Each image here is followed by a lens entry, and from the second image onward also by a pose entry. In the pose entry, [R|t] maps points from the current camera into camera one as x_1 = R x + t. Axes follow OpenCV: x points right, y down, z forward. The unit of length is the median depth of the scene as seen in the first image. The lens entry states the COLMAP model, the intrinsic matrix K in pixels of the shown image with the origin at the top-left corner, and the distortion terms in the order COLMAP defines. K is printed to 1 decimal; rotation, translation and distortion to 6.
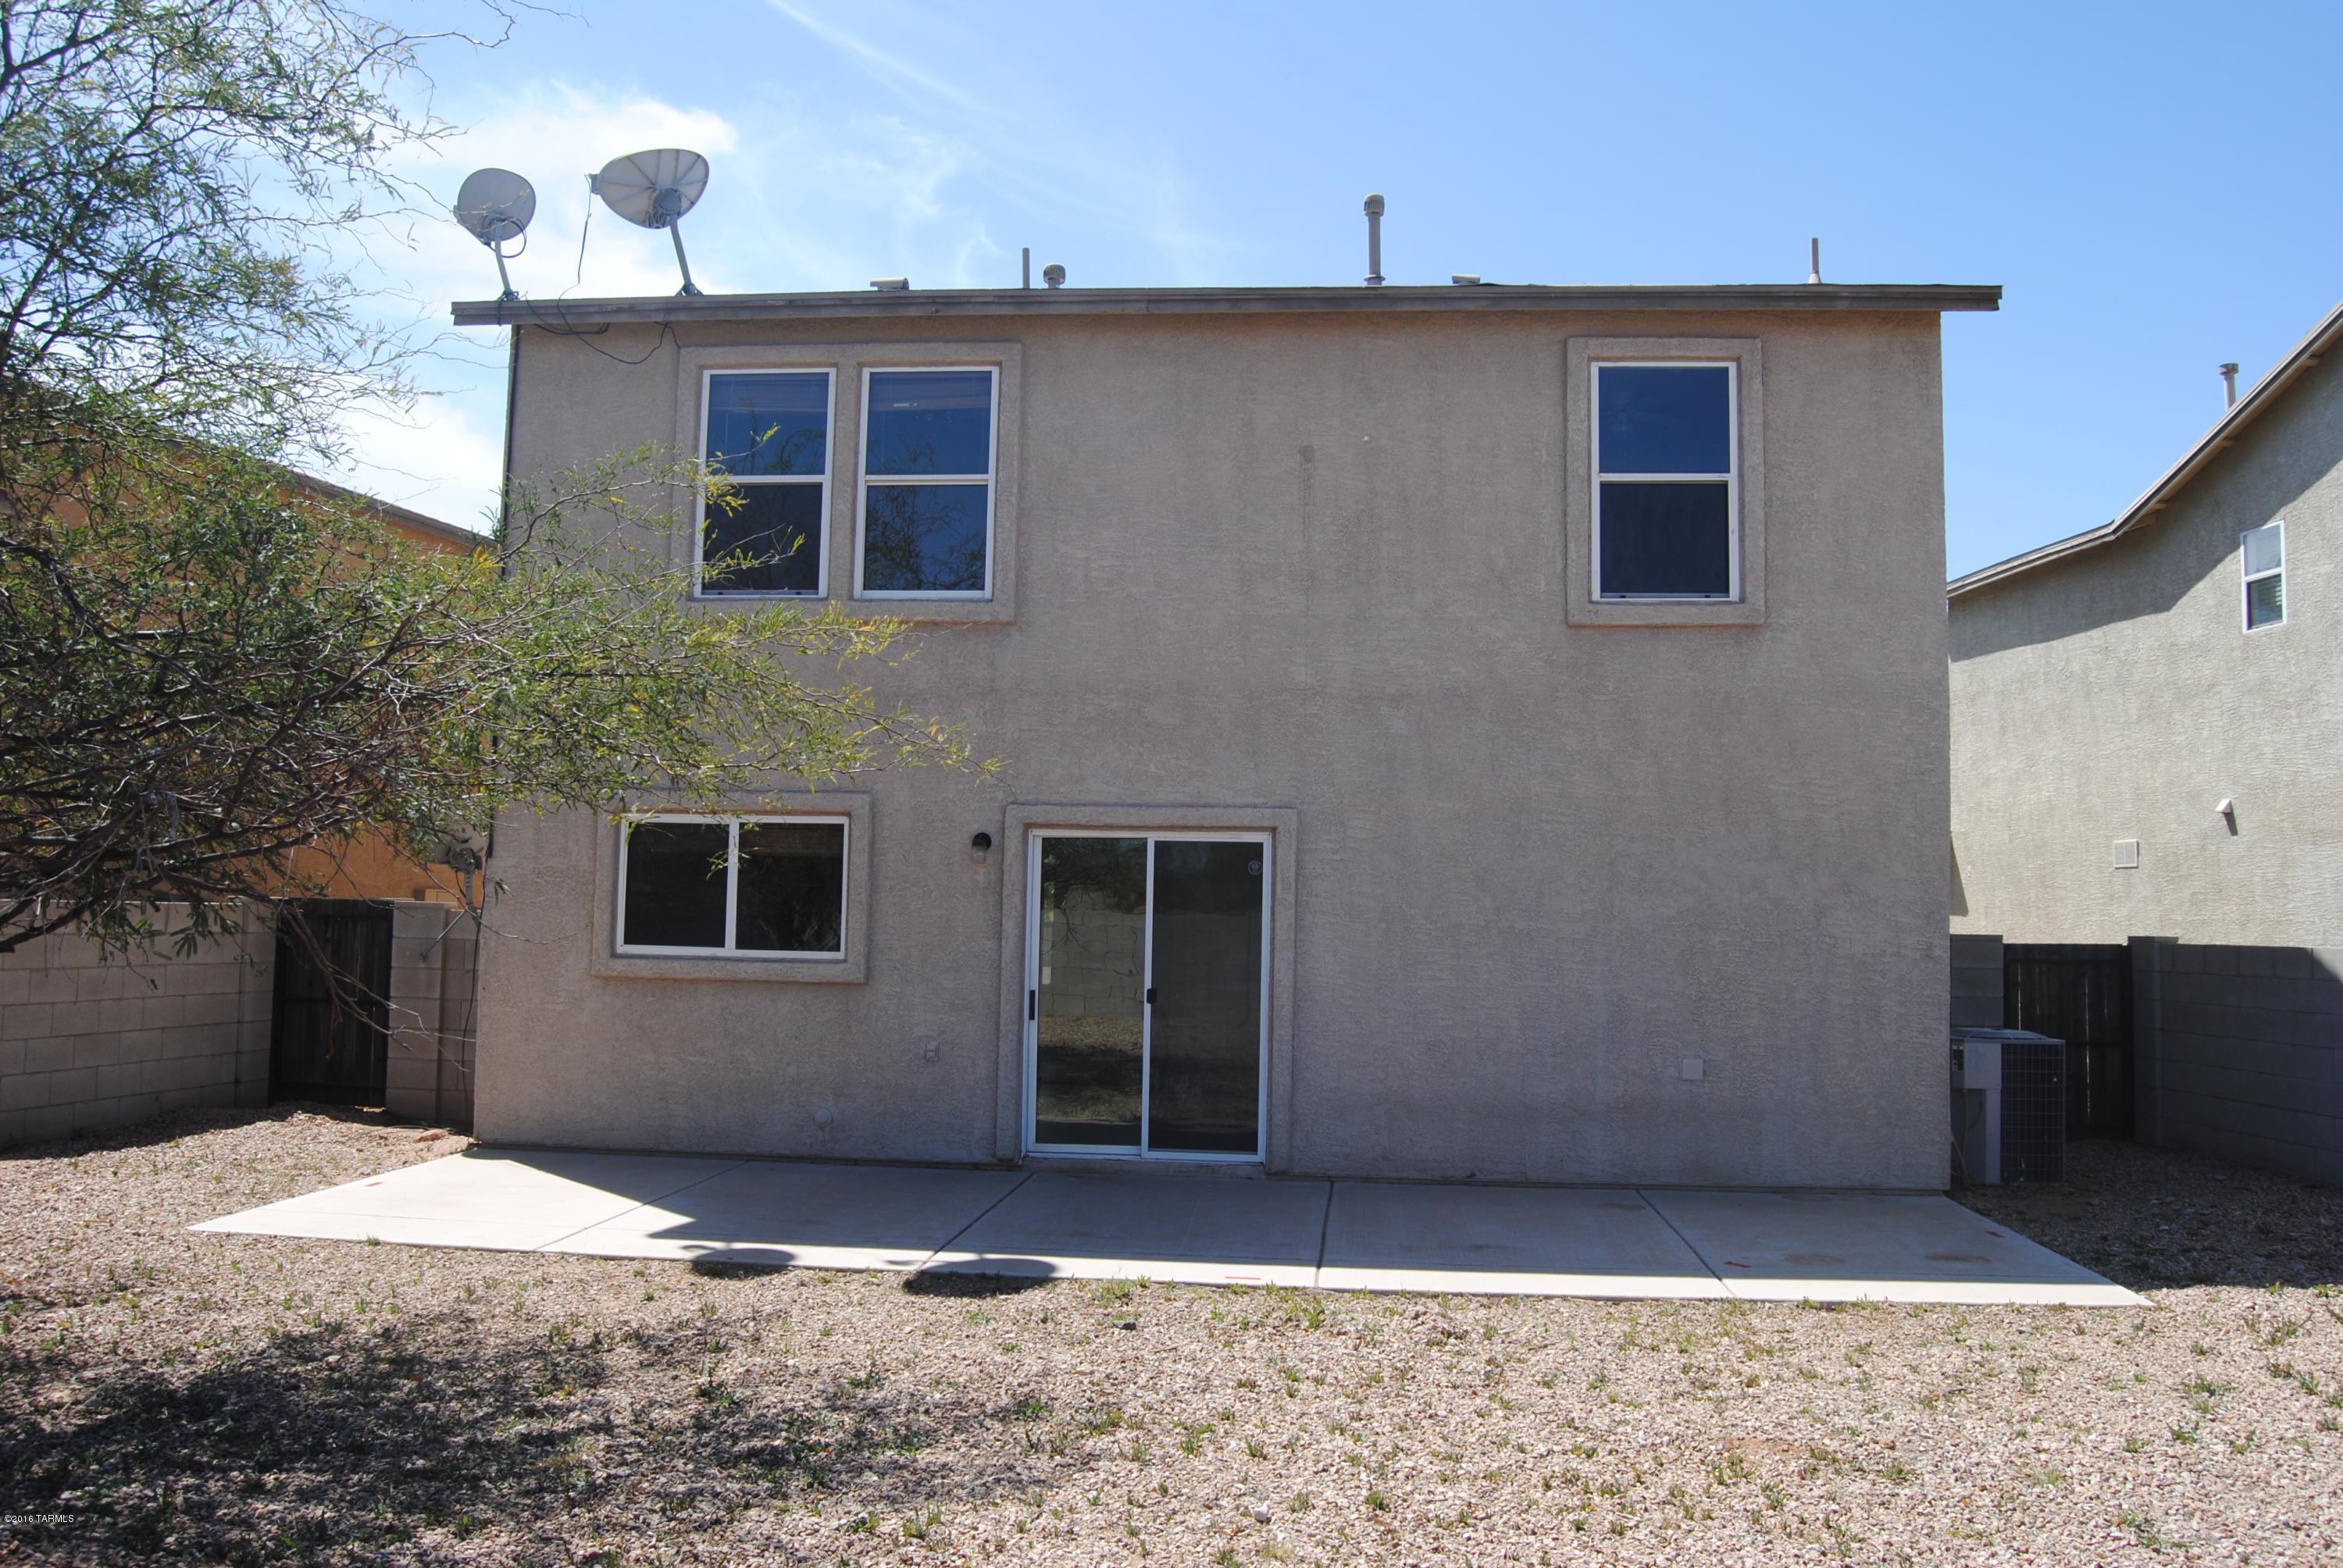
lens RADIAL K [[1832.4, 0, 1175.4], [0, 1832.4, 771.6], [0, 0, 1]] dist [-0.082918, 0.020382]
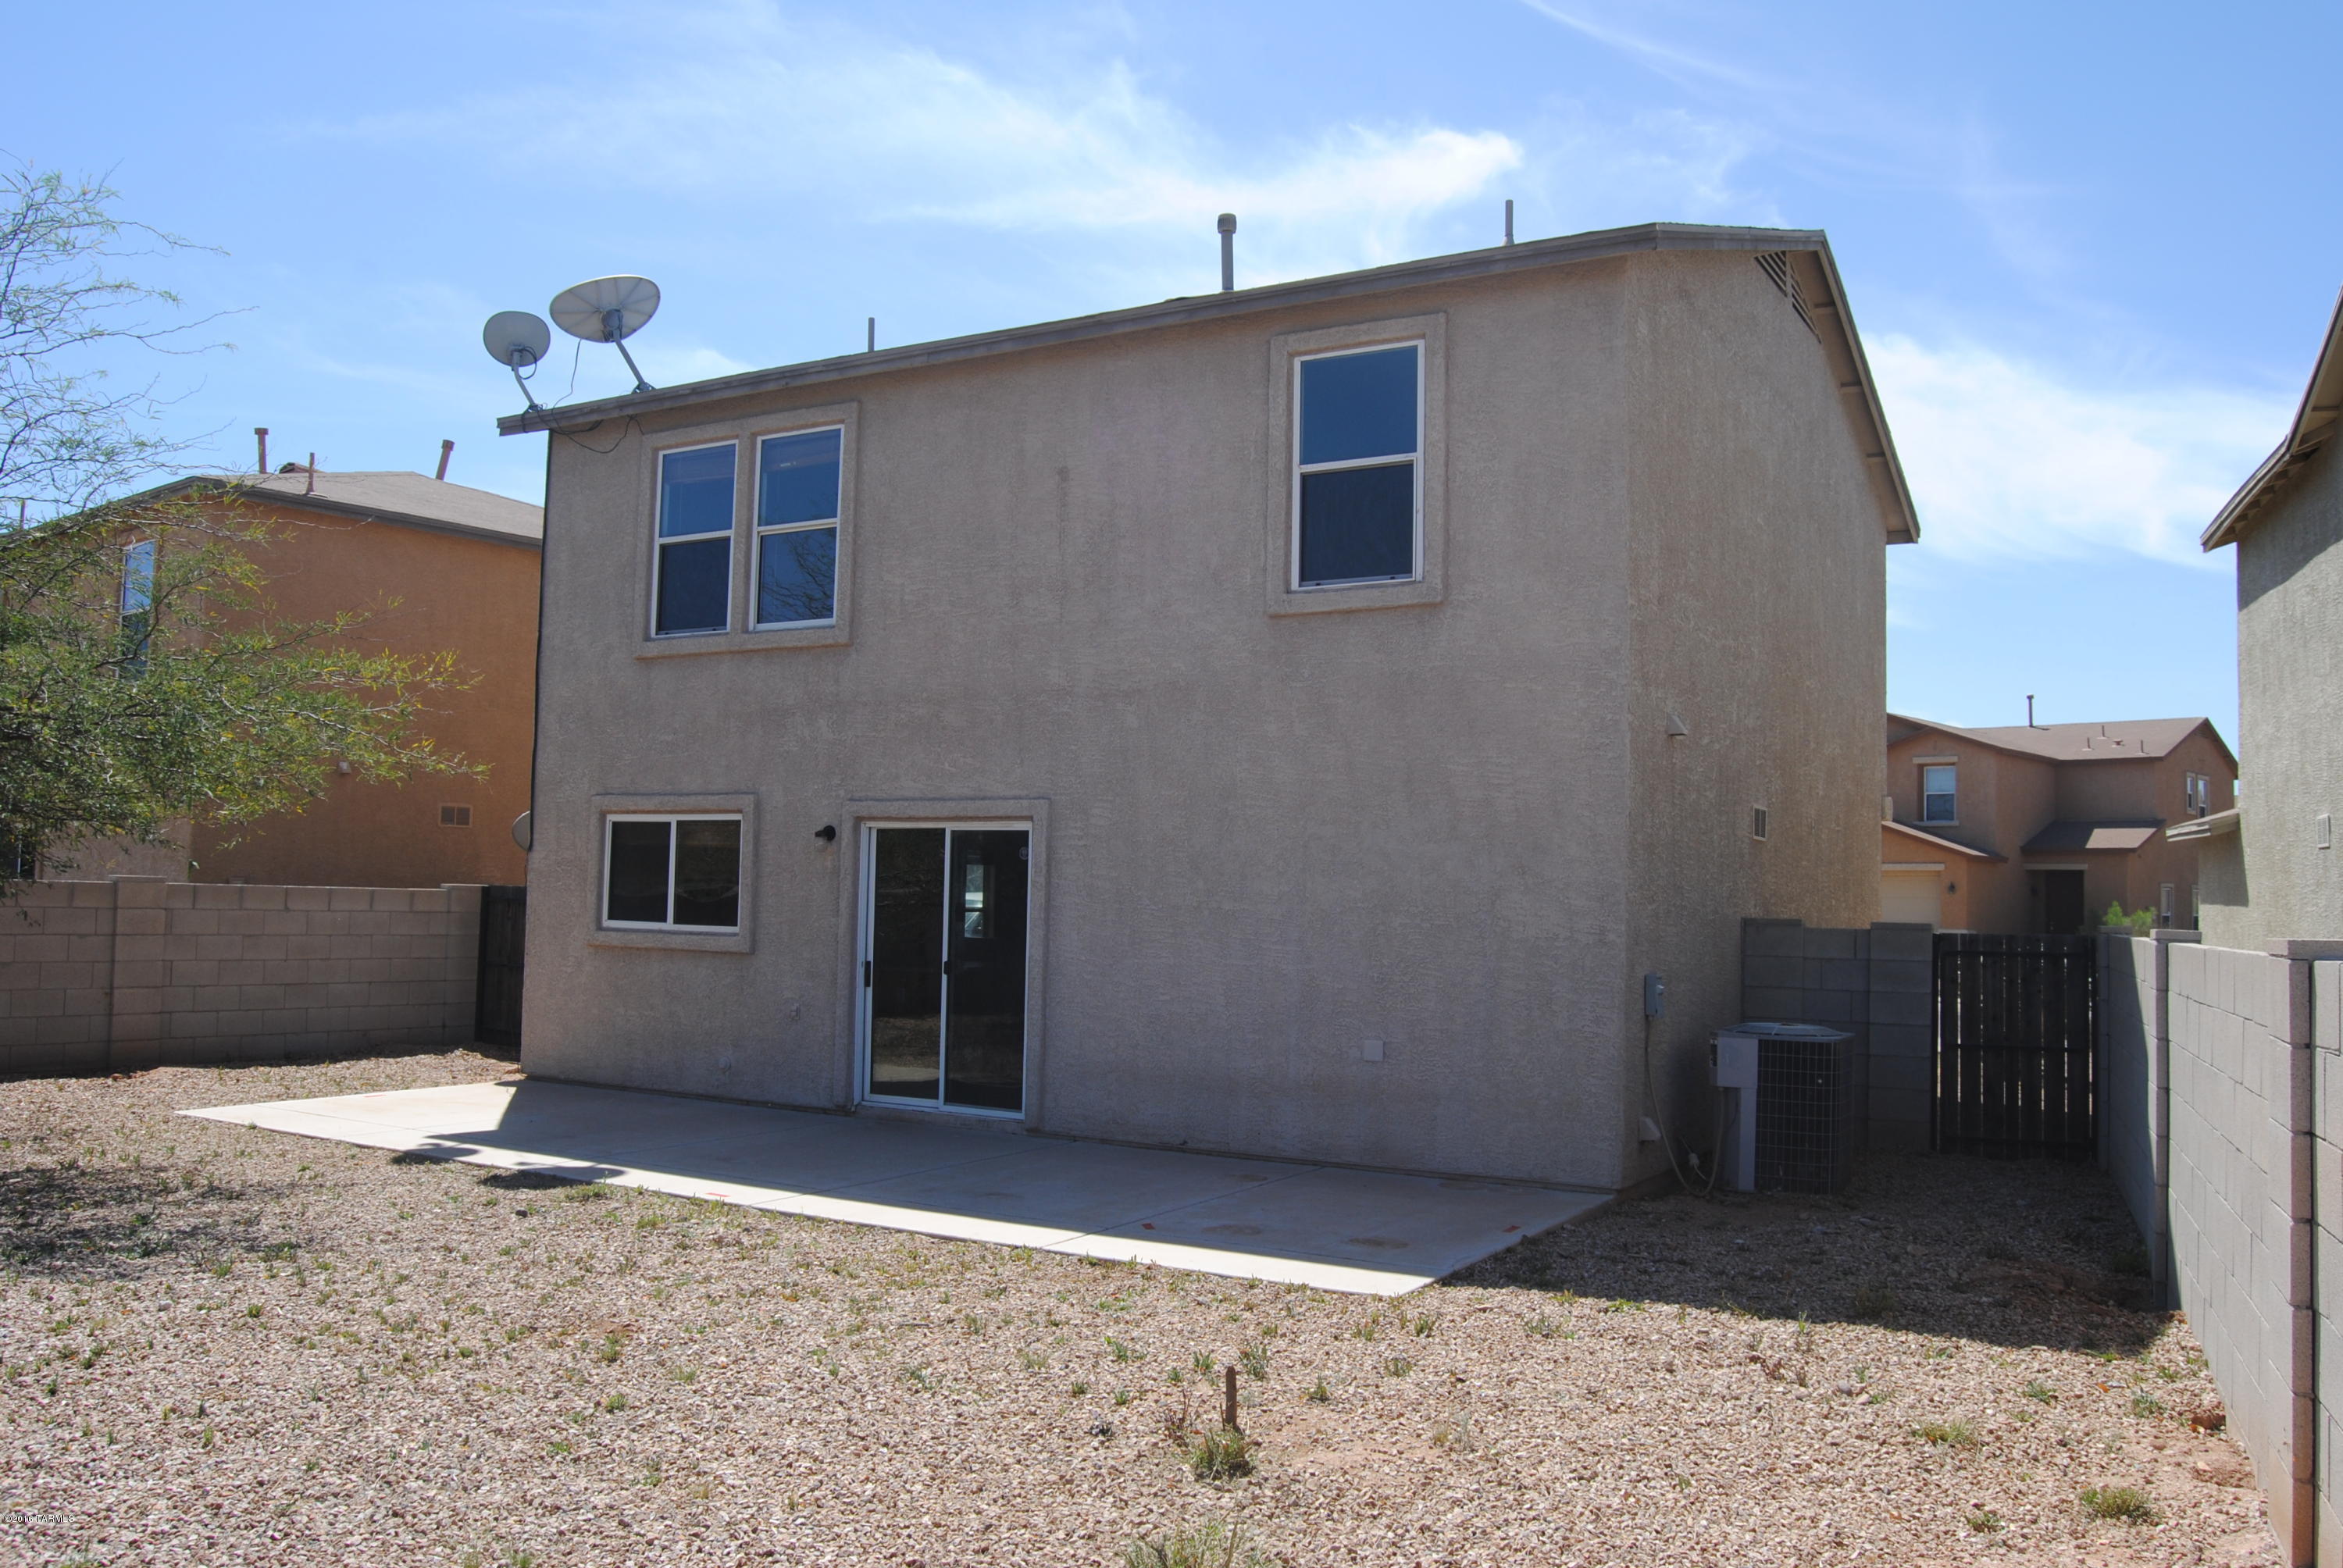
lens RADIAL K [[1832.4, 0, 1234.7], [0, 1832.4, 777.9], [0, 0, 1]] dist [-0.082918, 0.020382]
pose [[0.910337, -0.026242, -0.413034, 0.615343], [0.026924, 0.999629, -0.004169, 0.014927], [0.412990, -0.007325, 0.910706, 0.047374]]
